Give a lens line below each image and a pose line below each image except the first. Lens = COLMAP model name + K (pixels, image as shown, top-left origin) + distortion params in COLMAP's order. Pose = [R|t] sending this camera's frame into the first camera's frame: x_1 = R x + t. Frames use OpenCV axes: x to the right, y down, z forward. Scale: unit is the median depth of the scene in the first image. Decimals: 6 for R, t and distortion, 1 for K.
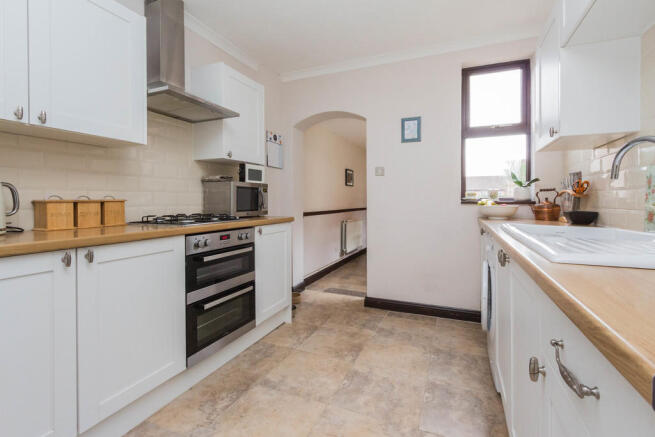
lens RADIAL K [[307.0, 0, 325.9], [0, 307.0, 203.5], [0, 0, 1]] dist [0.001221, -0.000141]
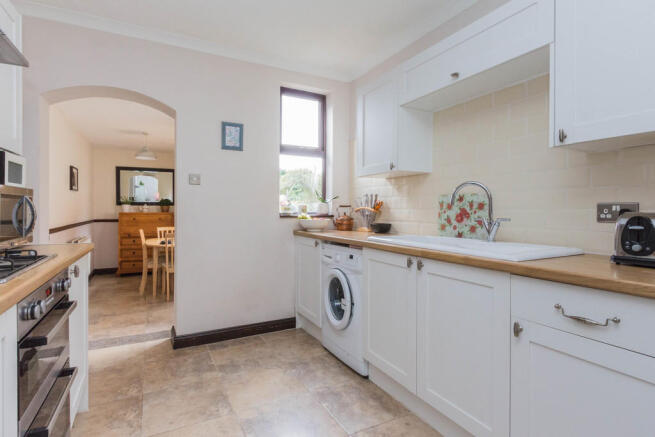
lens RADIAL K [[334.8, 0, 327.6], [0, 334.8, 214.4], [0, 0, 1]] dist [-0.000243, -0.000107]
pose [[0.623329, -0.009799, 0.781898, -0.356366], [0.002397, 0.999941, 0.010621, -0.022967], [-0.781956, -0.004746, 0.623316, 0.186967]]
